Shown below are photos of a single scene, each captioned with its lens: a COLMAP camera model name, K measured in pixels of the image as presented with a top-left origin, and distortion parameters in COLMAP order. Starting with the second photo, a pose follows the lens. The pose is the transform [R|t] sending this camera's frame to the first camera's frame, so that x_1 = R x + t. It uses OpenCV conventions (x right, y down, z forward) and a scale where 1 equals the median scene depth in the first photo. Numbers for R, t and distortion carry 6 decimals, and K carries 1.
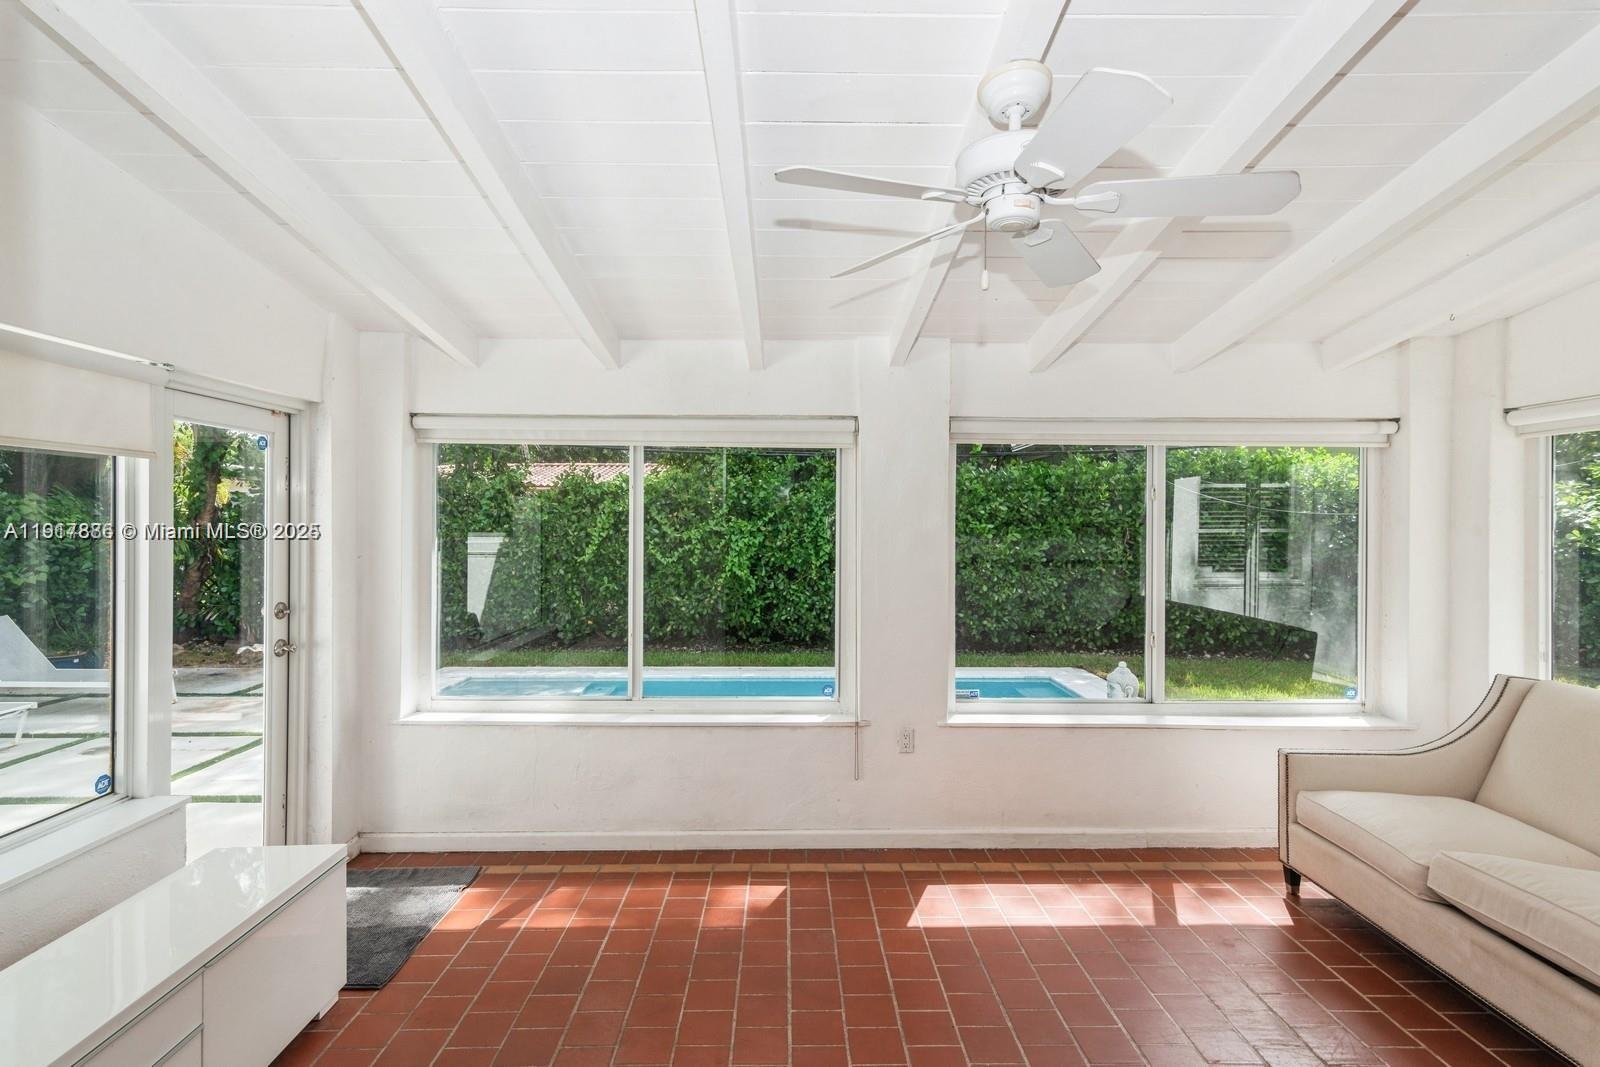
lens RADIAL K [[777.5, 0, 798.4], [0, 777.5, 524.0], [0, 0, 1]] dist [-0.000561, 0.000187]
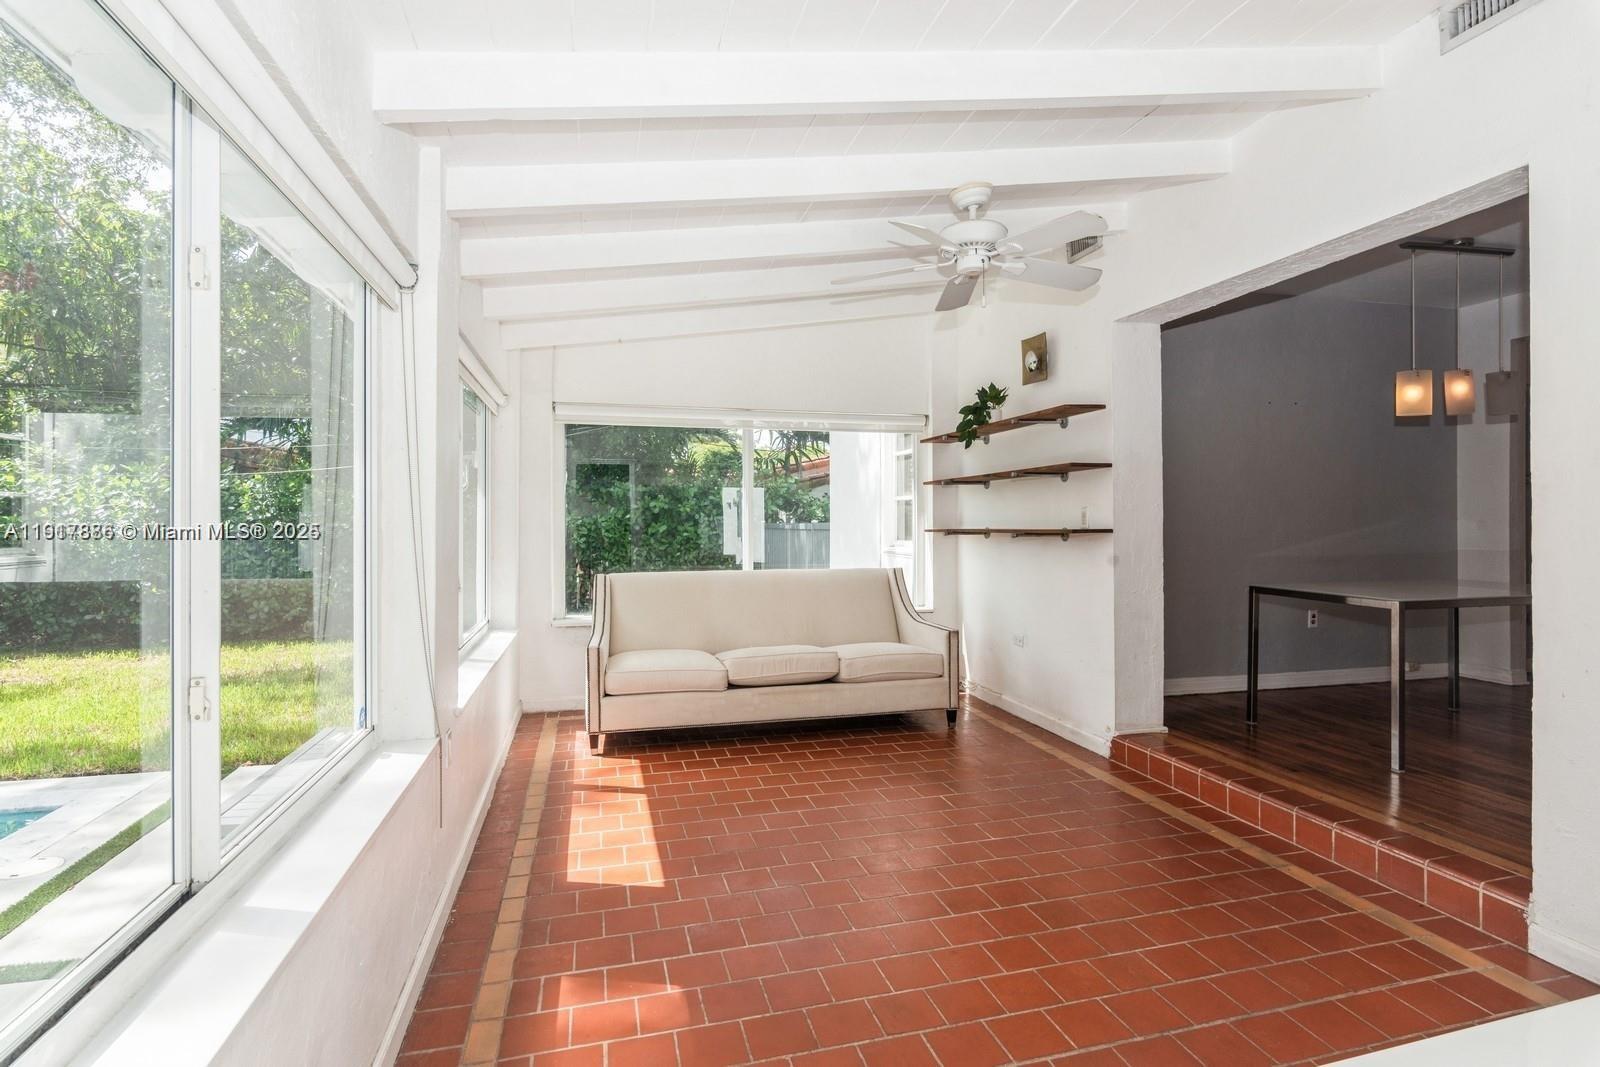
lens RADIAL K [[798.1, 0, 798.1], [0, 798.1, 514.5], [0, 0, 1]] dist [-0.002265, -0.000176]
pose [[-0.232759, 0.005403, 0.972519, -0.686336], [0.005136, 0.999977, -0.004326, 0.082267], [-0.972521, 0.003988, -0.232782, 0.931850]]
